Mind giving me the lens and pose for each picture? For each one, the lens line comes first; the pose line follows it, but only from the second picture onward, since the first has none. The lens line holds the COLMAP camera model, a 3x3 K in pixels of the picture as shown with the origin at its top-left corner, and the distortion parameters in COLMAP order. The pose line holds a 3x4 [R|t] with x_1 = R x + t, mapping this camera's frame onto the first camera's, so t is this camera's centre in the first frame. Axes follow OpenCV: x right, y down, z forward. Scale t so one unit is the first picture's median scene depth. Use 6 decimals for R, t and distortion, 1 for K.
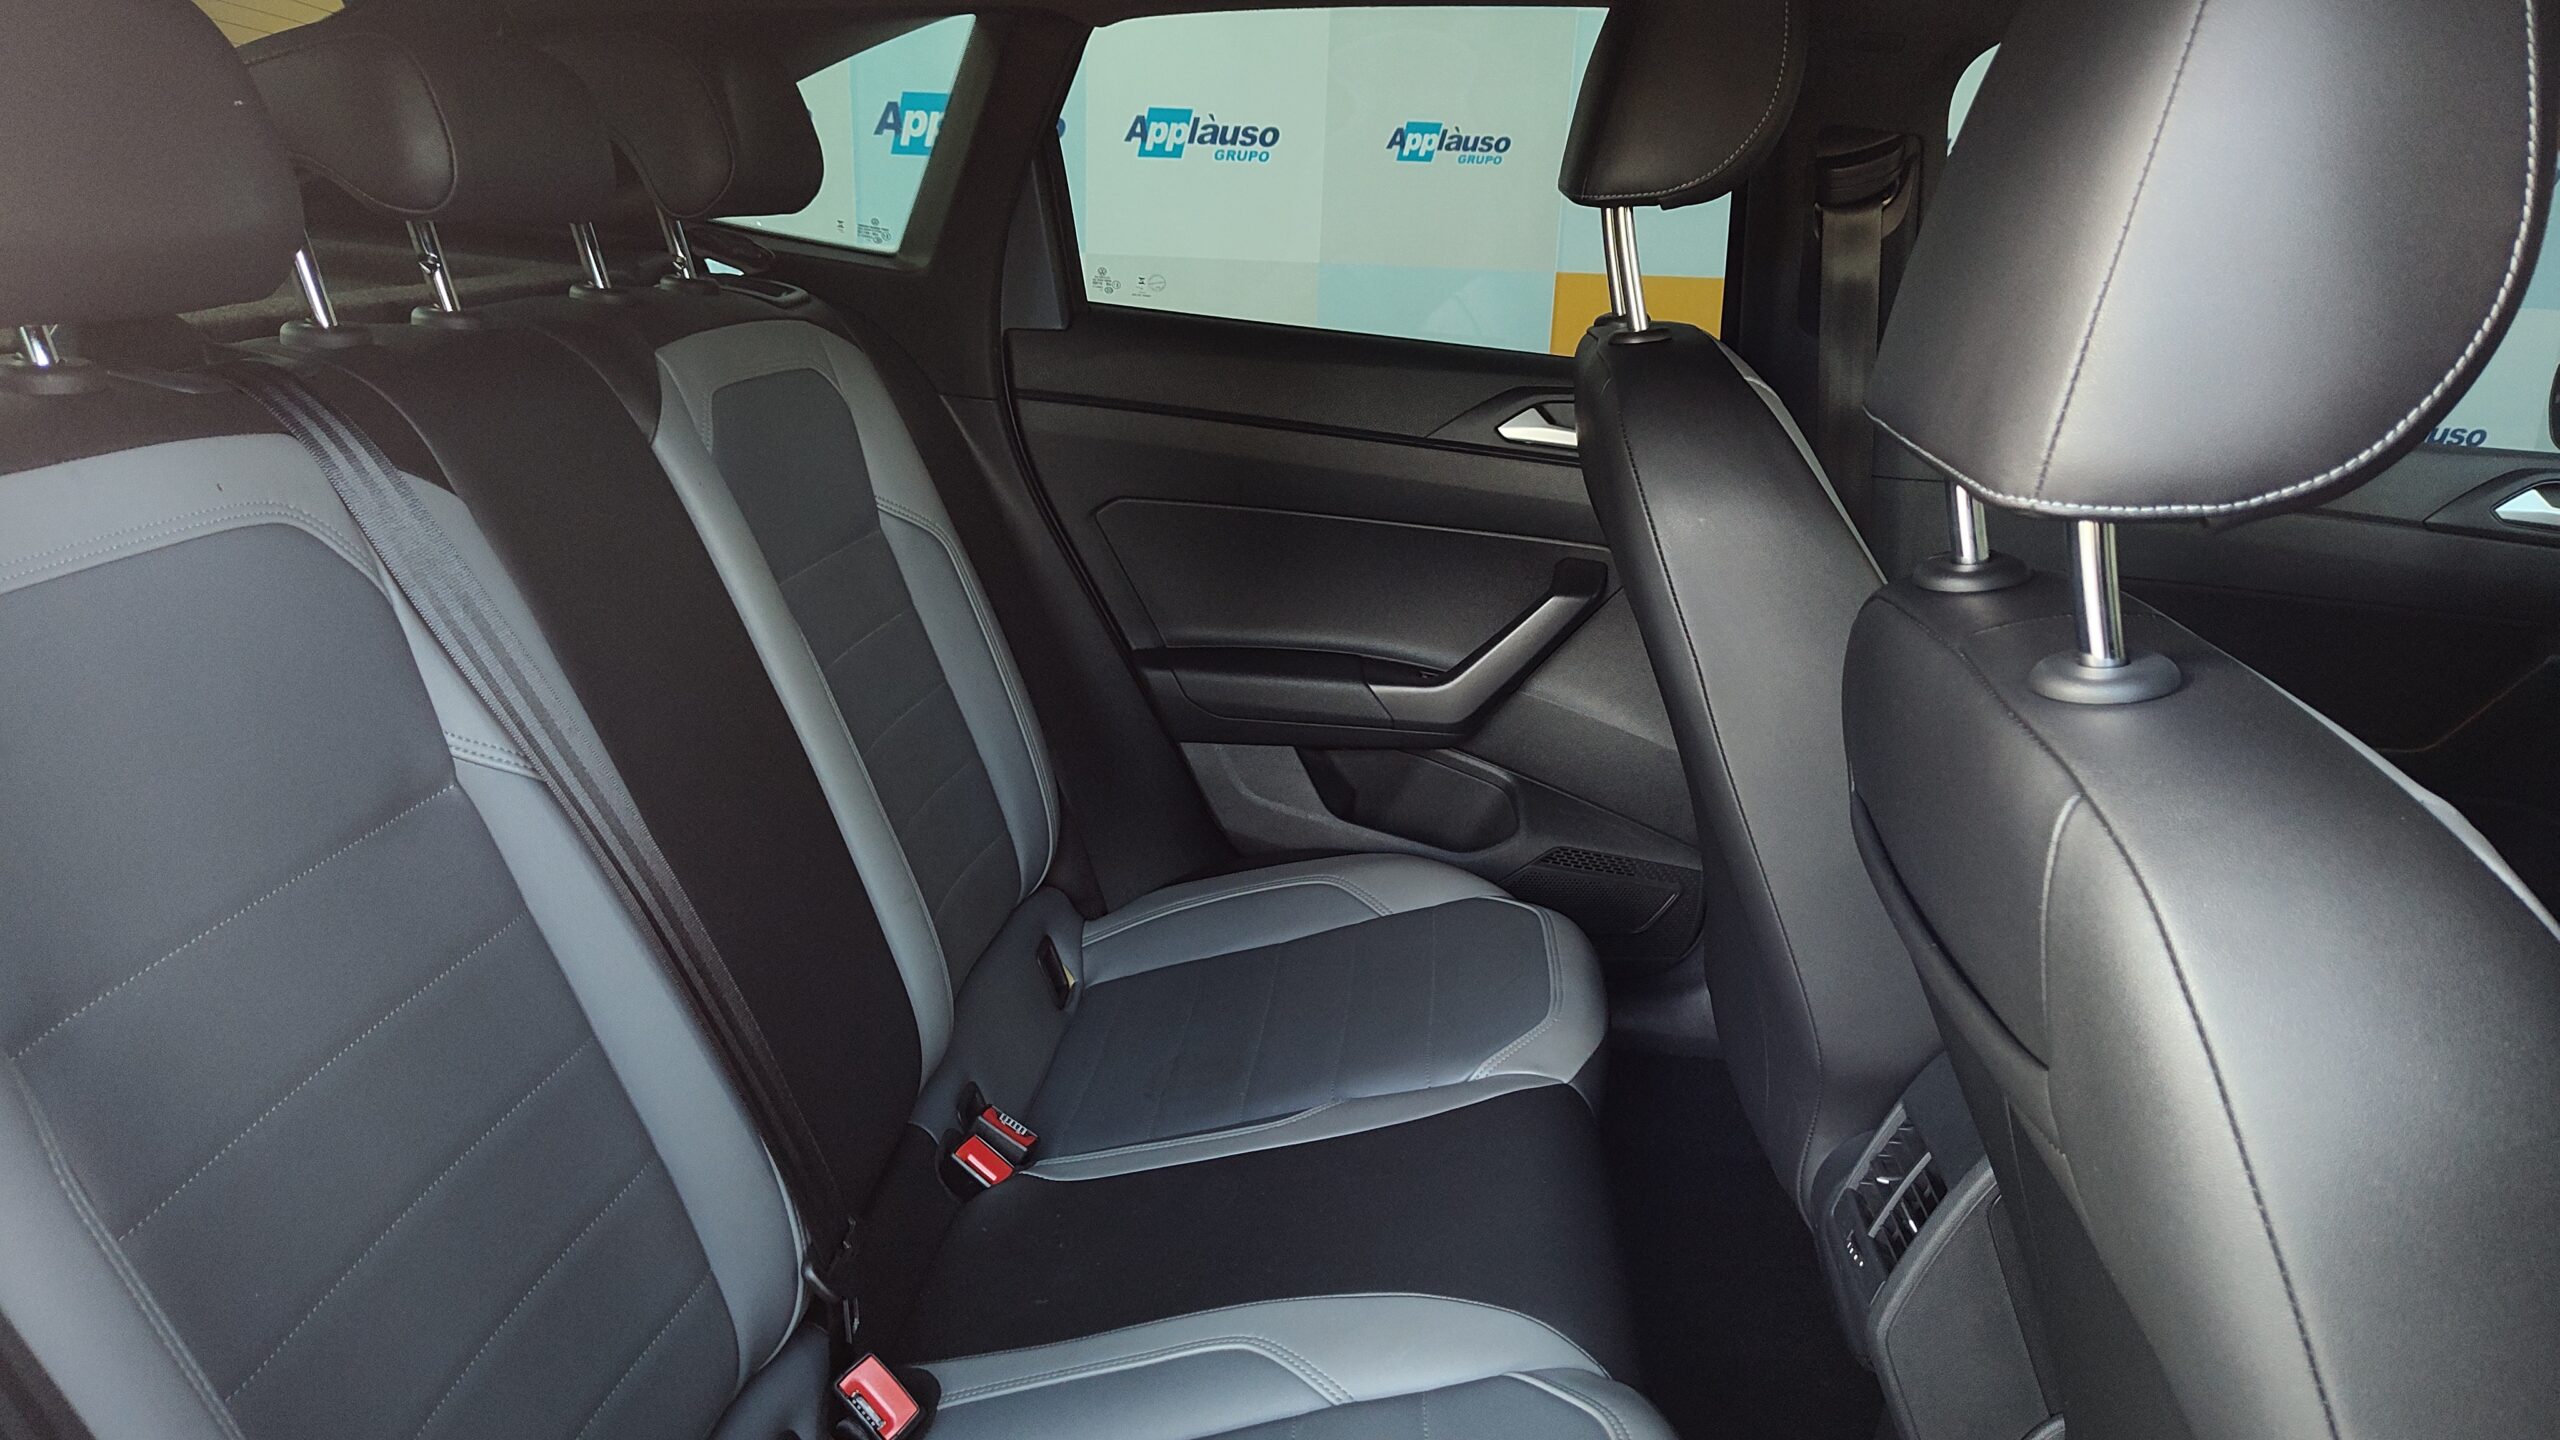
lens RADIAL K [[1766.7, 0, 1234.2], [0, 1766.7, 692.8], [0, 0, 1]] dist [0.034370, -0.056979]
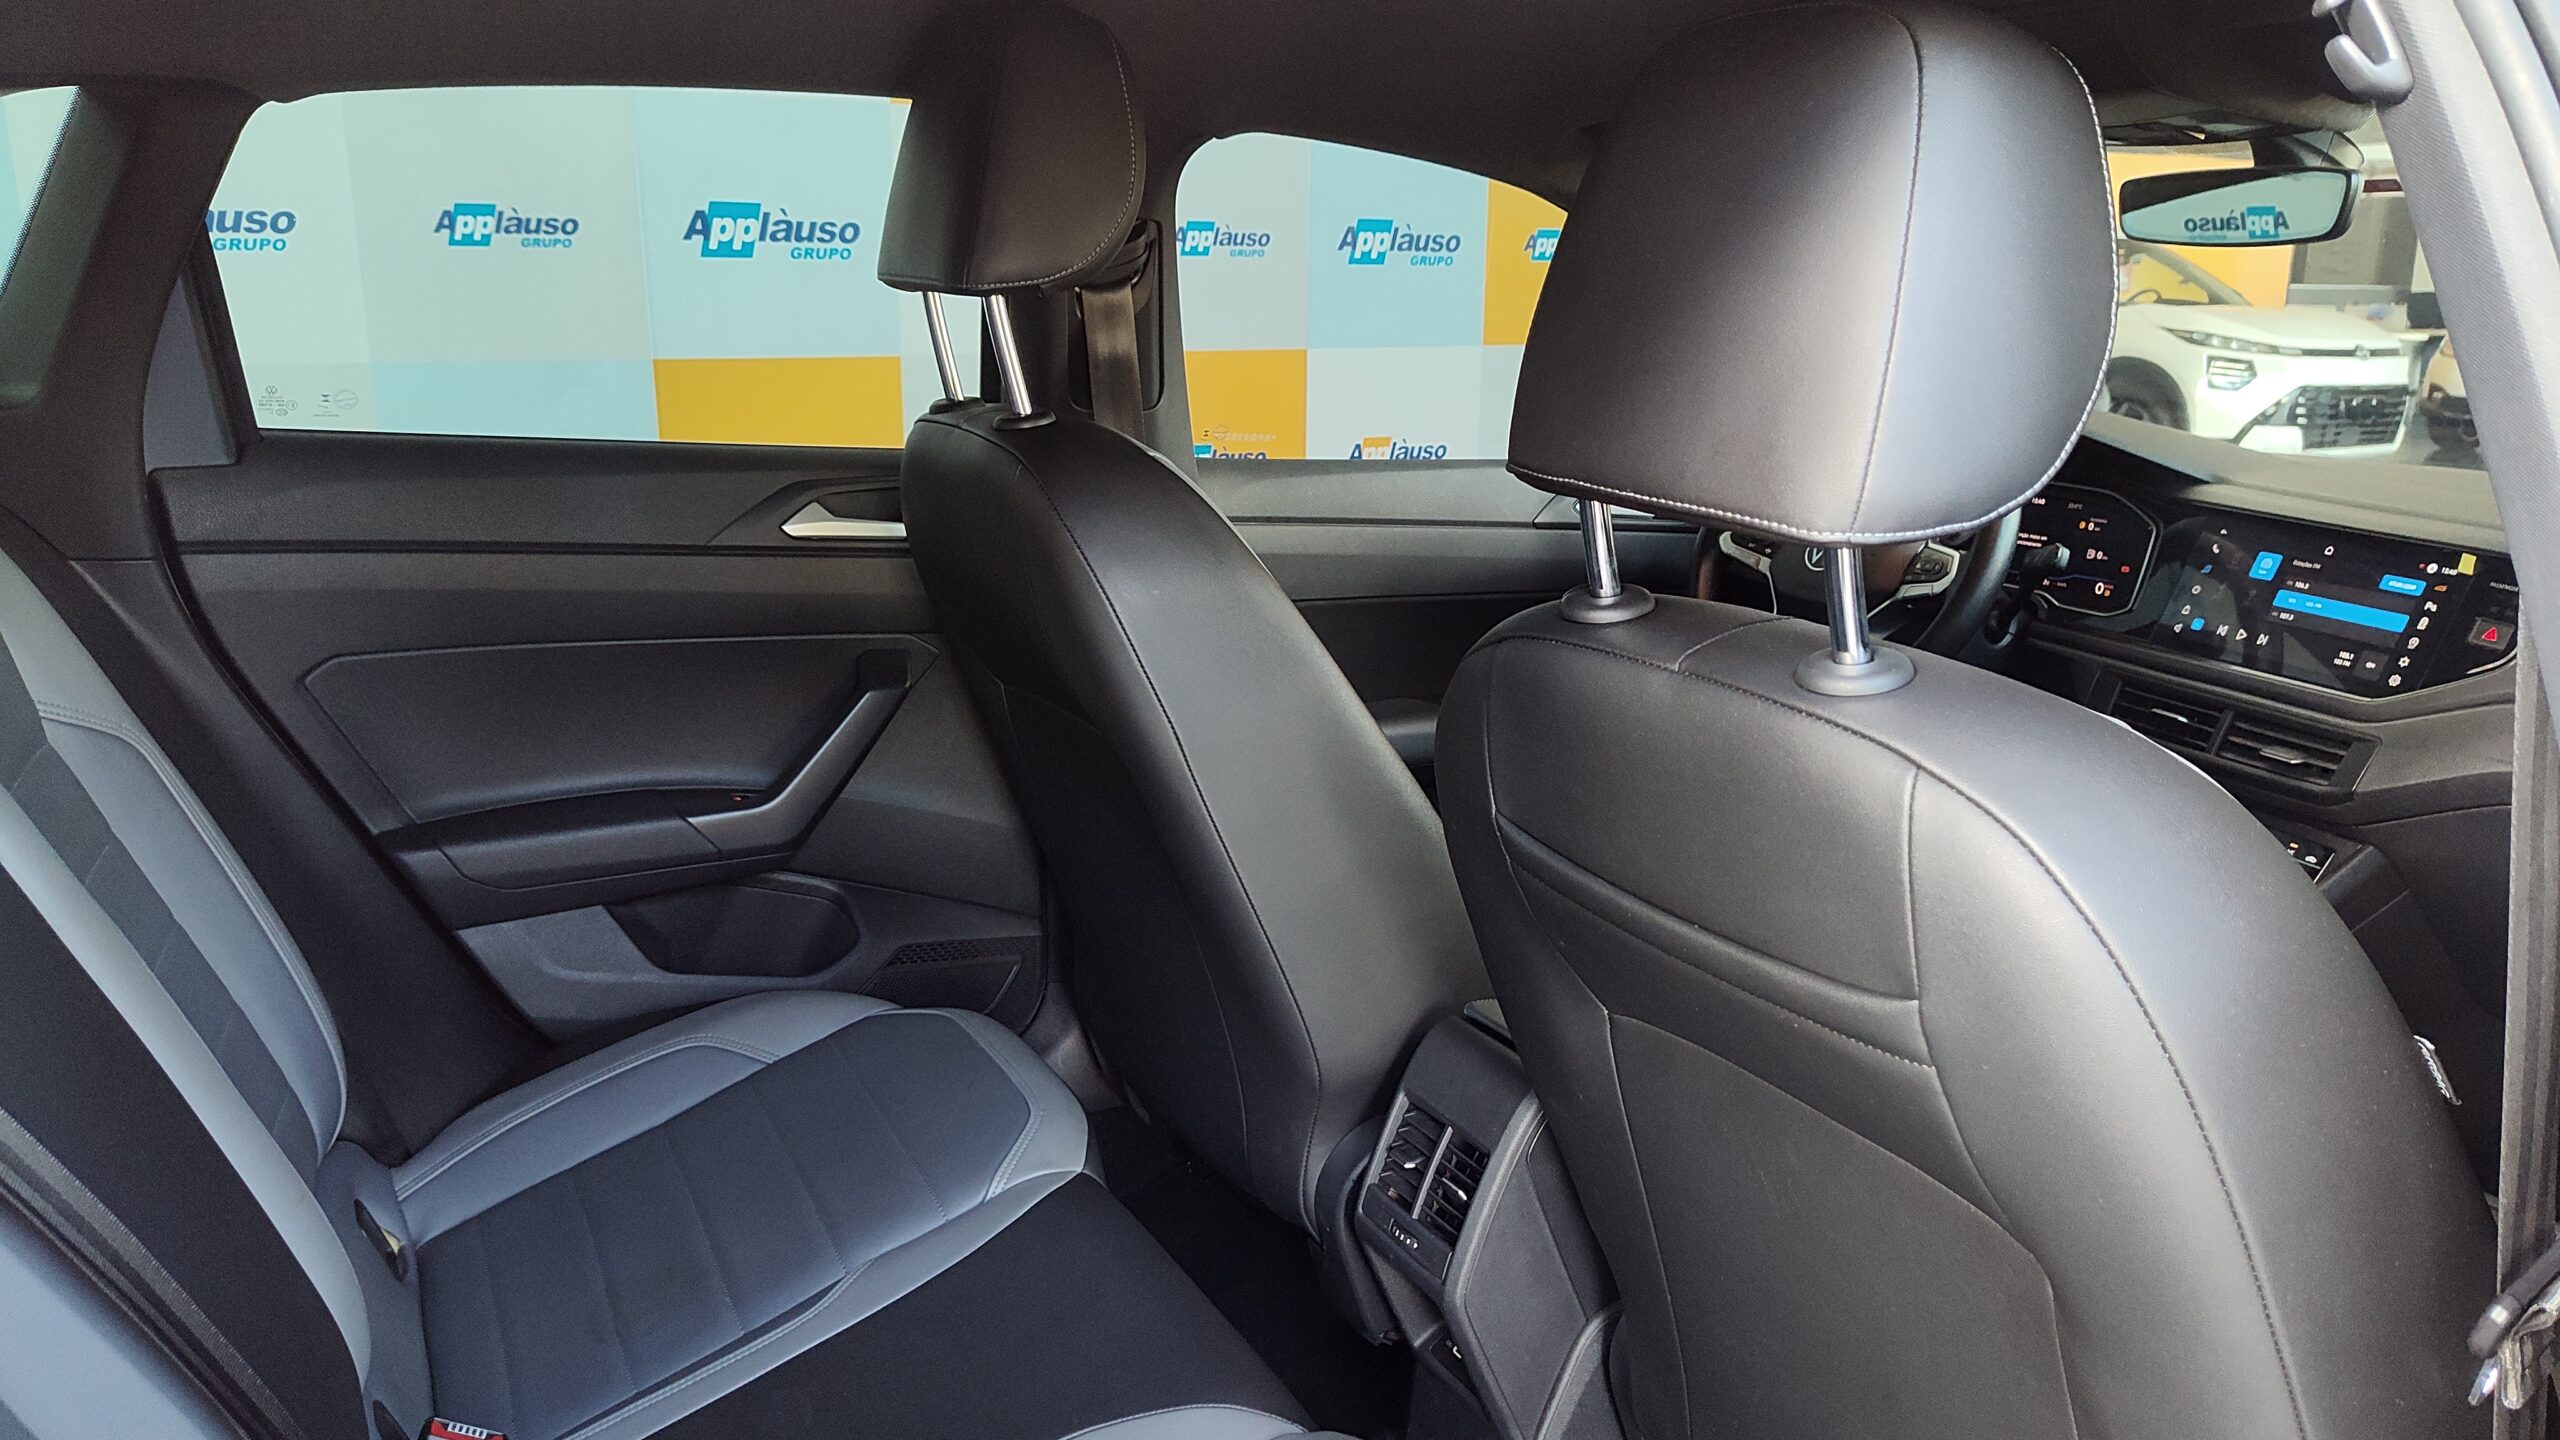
lens RADIAL K [[1766.7, 0, 1259.9], [0, 1766.7, 705.3], [0, 0, 1]] dist [0.034370, -0.056979]
pose [[0.821365, -0.161173, 0.547160, -0.182596], [0.179190, 0.983596, 0.020740, -0.030282], [-0.541527, 0.081011, 0.836771, 0.077783]]
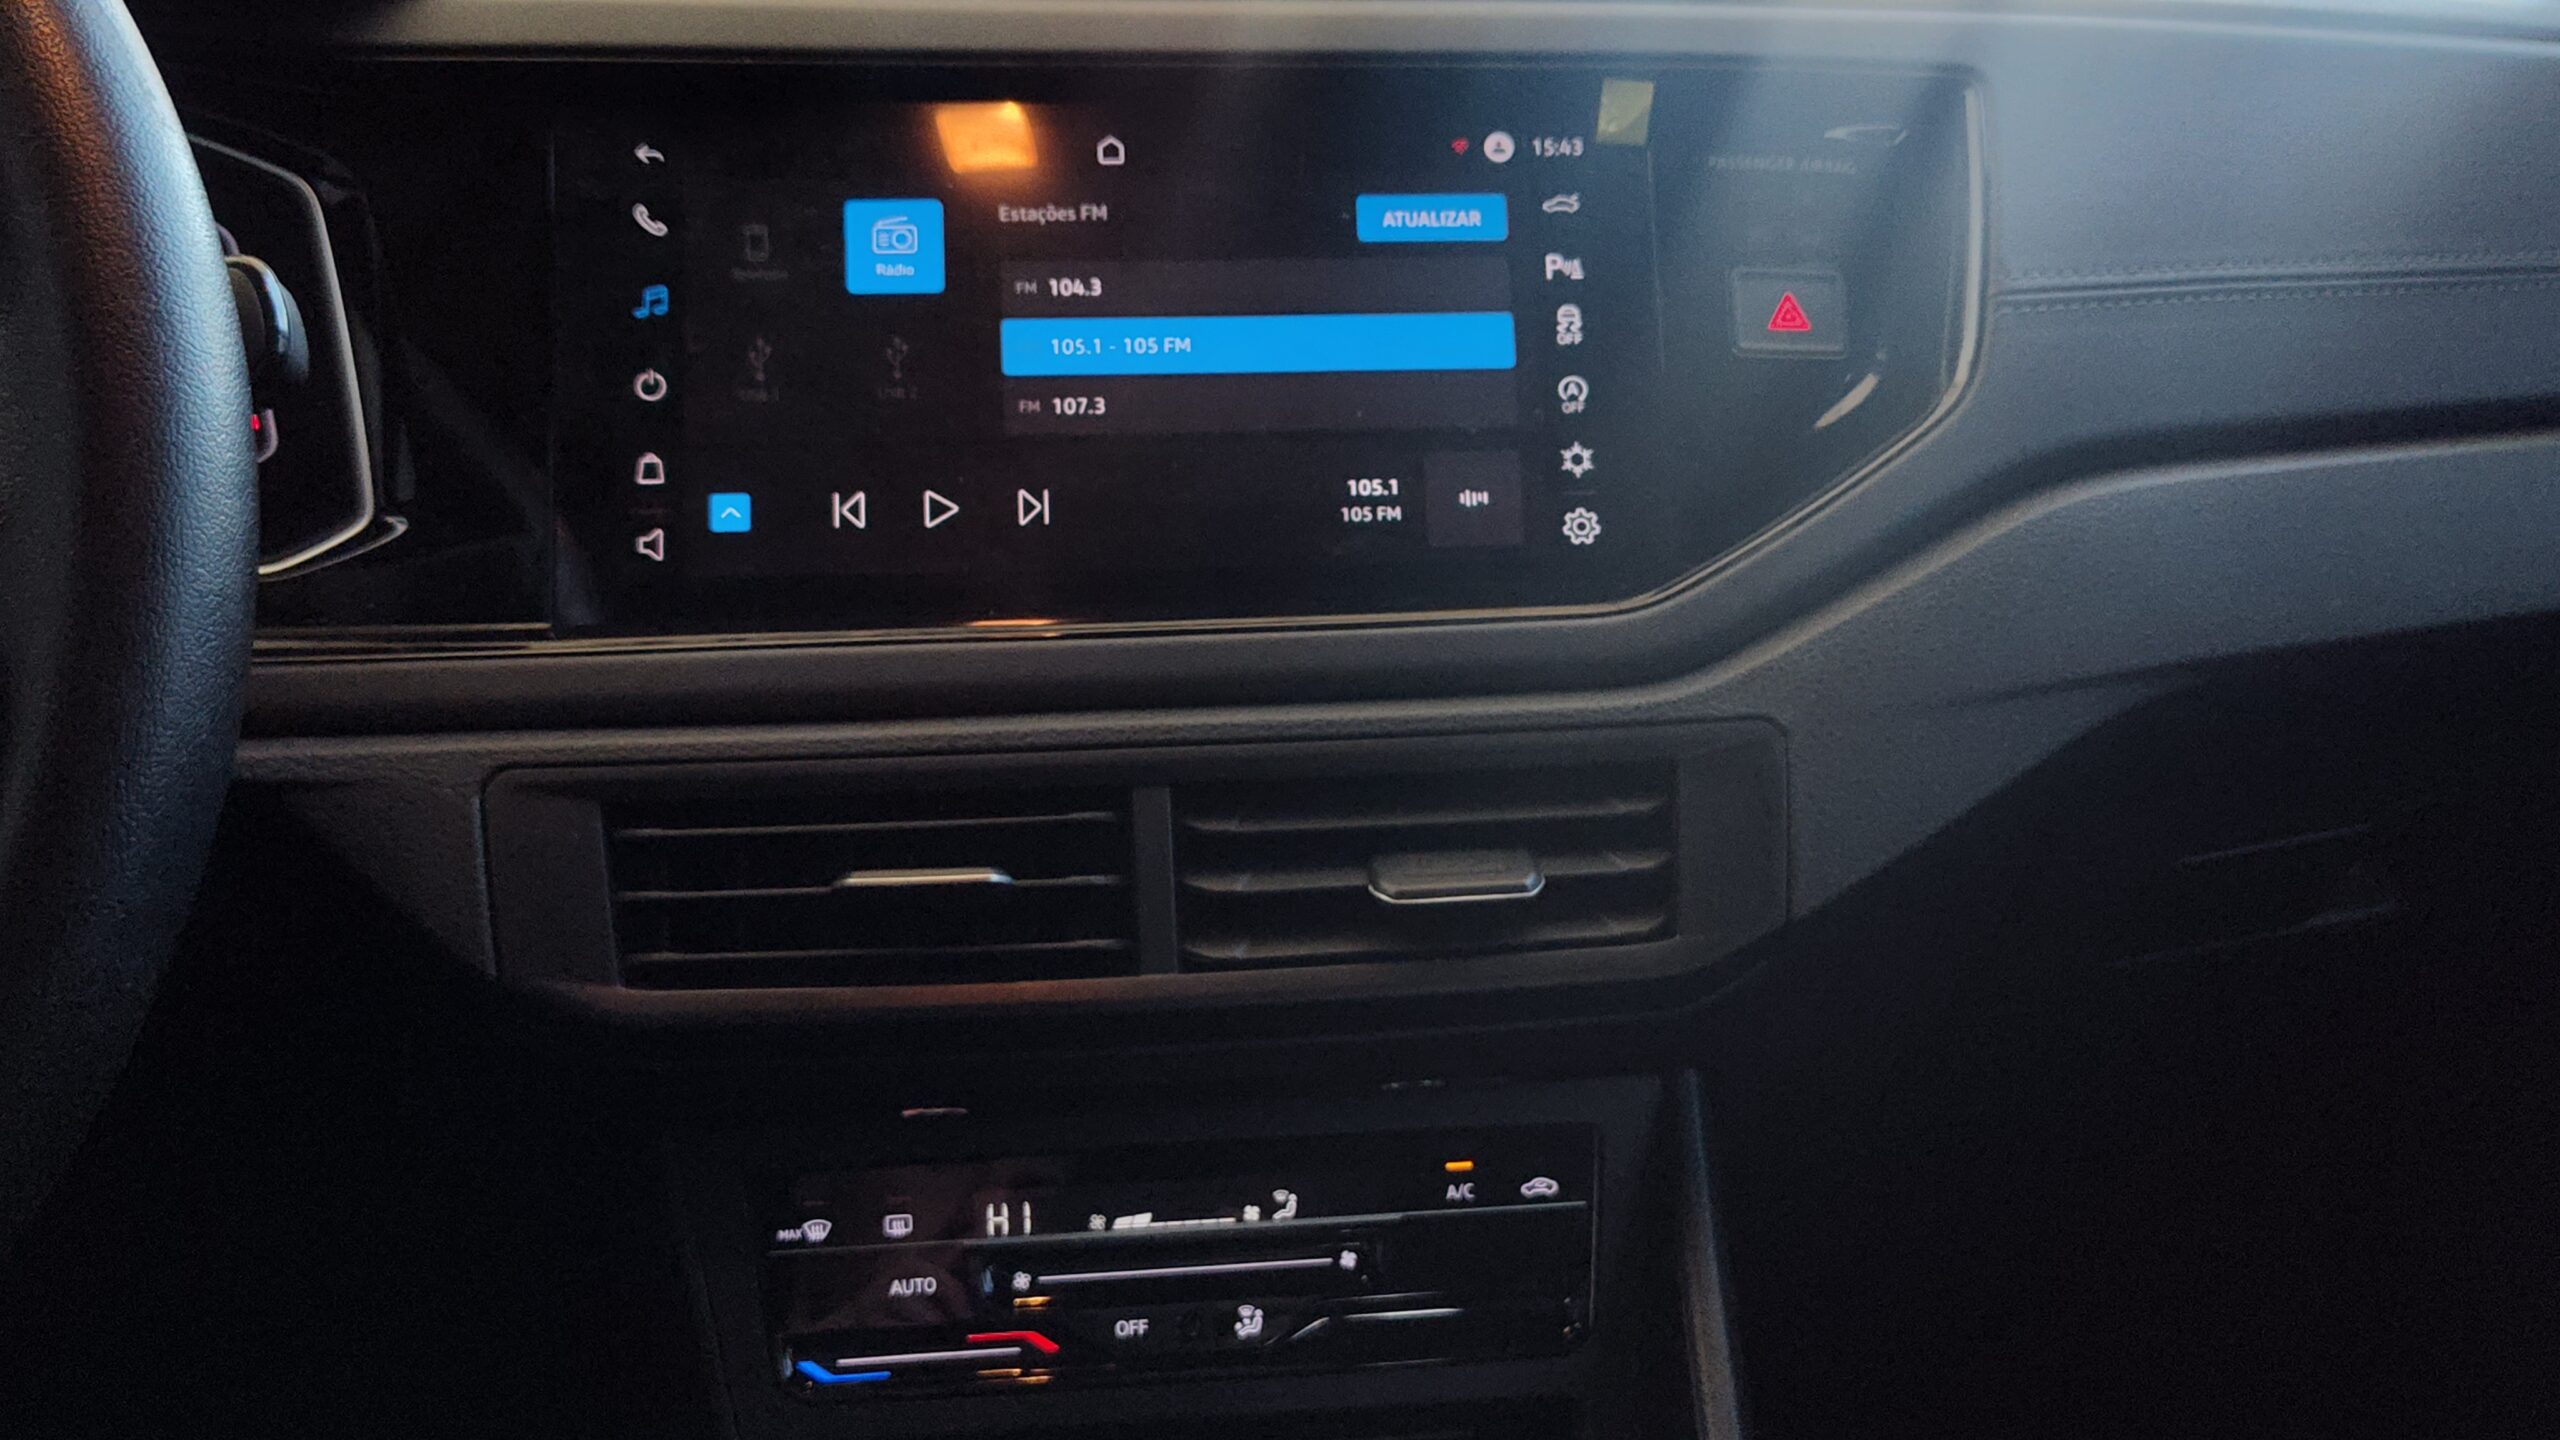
lens RADIAL K [[2811.7, 0, 1289.4], [0, 2811.7, 675.5], [0, 0, 1]] dist [0.029511, 0.000000]
pose [[-0.361847, -0.263916, 0.894100, -0.024186], [0.257455, 0.893500, 0.367932, -0.040463], [-0.895982, 0.363325, -0.255364, 0.236157]]
